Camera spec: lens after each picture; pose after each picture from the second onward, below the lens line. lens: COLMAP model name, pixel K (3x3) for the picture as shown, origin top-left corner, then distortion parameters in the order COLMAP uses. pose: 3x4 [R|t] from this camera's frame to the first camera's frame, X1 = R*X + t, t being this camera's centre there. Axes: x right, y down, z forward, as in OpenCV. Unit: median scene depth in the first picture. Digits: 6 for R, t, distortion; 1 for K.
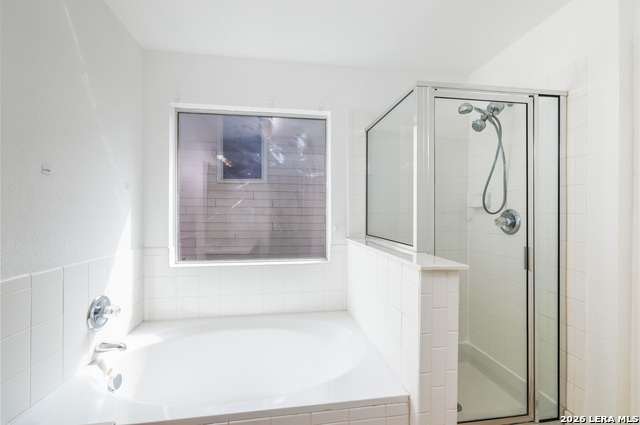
lens RADIAL K [[276.6, 0, 319.5], [0, 276.6, 212.0], [0, 0, 1]] dist [0.000159, 0.001469]
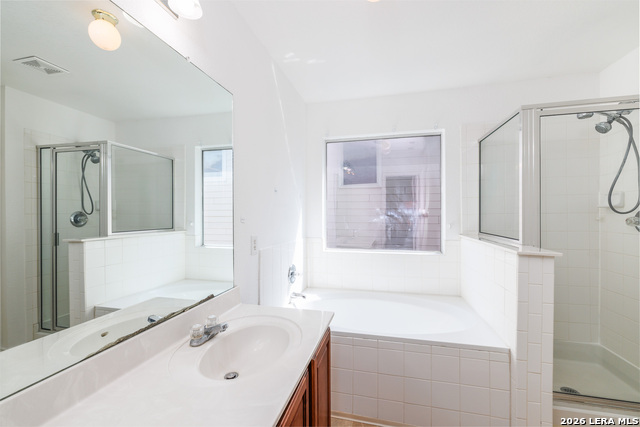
lens RADIAL K [[276.6, 0, 319.5], [0, 276.6, 214.8], [0, 0, 1]] dist [0.000159, 0.001469]
pose [[0.925669, -0.003155, -0.378322, -0.012574], [0.005185, 0.999977, 0.004347, 0.001110], [0.378300, -0.005986, 0.925664, -0.353663]]
